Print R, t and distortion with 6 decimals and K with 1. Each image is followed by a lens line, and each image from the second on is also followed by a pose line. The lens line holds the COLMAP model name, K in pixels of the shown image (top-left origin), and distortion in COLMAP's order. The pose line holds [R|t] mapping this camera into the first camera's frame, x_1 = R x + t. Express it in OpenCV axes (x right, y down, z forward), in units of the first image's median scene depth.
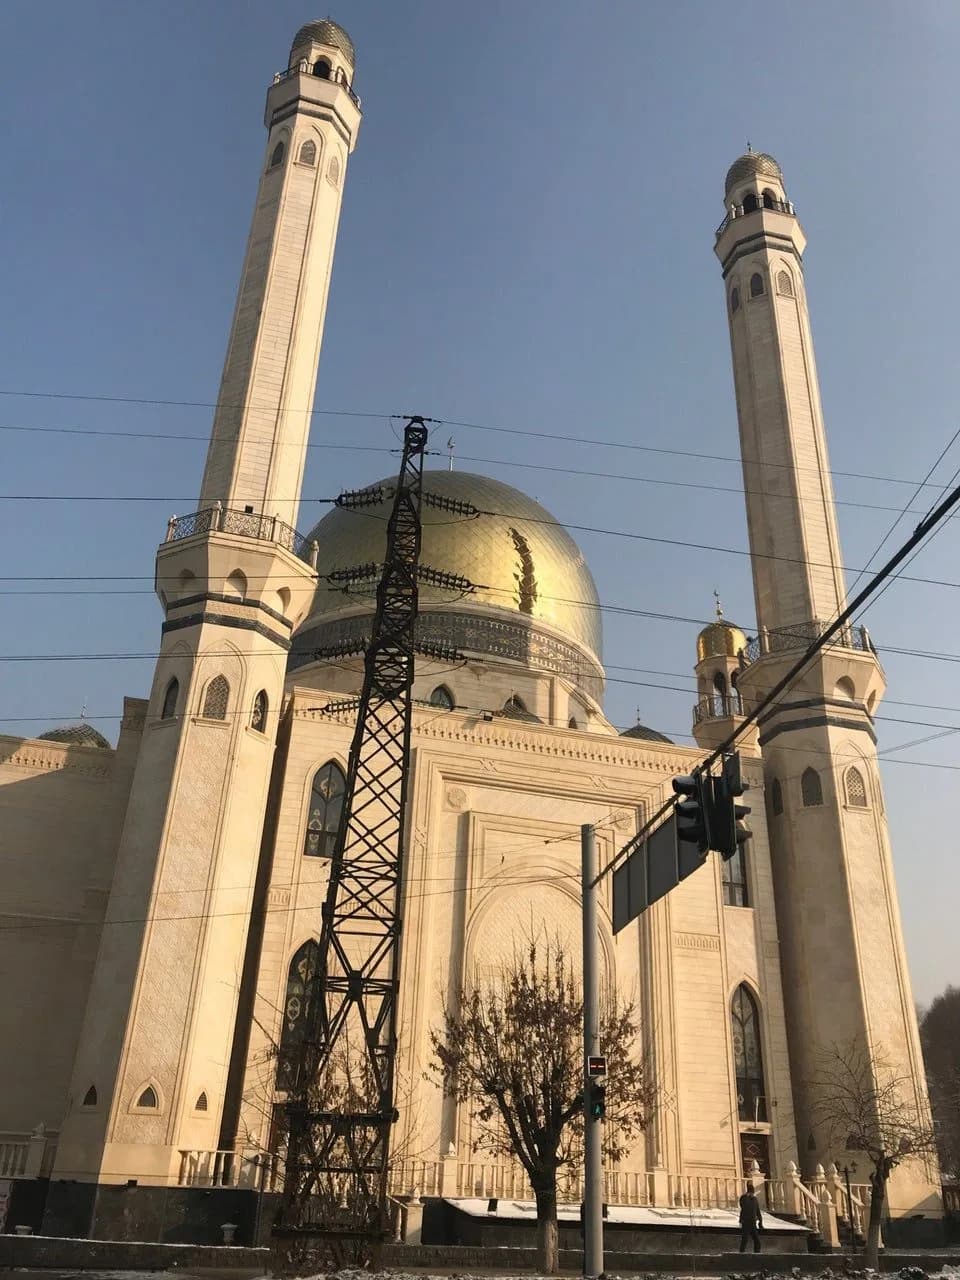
lens RADIAL K [[1094.7, 0, 480.0], [0, 1094.7, 640.0], [0, 0, 1]] dist [0.003996, 0.003664]
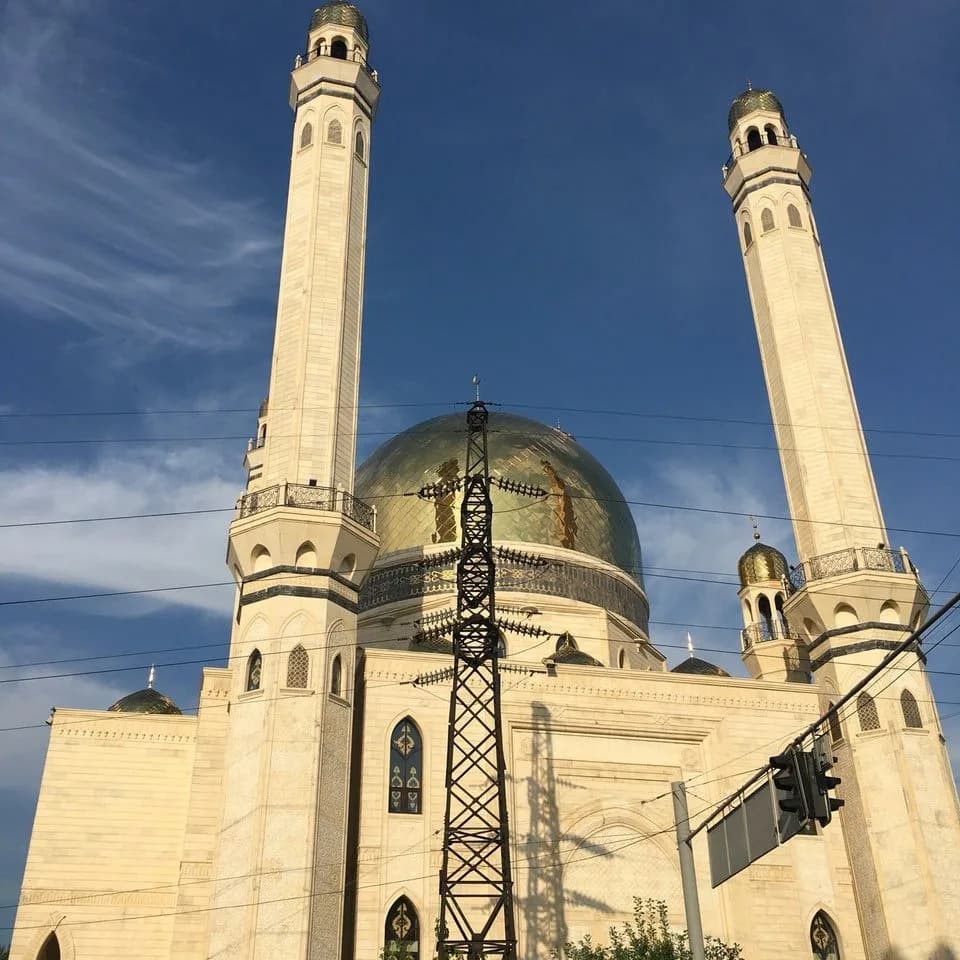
lens RADIAL K [[1113.5, 0, 480.0], [0, 1113.5, 480.0], [0, 0, 1]] dist [0.025990, 0.007943]
pose [[0.997670, -0.067171, -0.011942, -0.053614], [0.066257, 0.995673, -0.065159, -0.060315], [0.016267, 0.064216, 0.997803, -0.111016]]
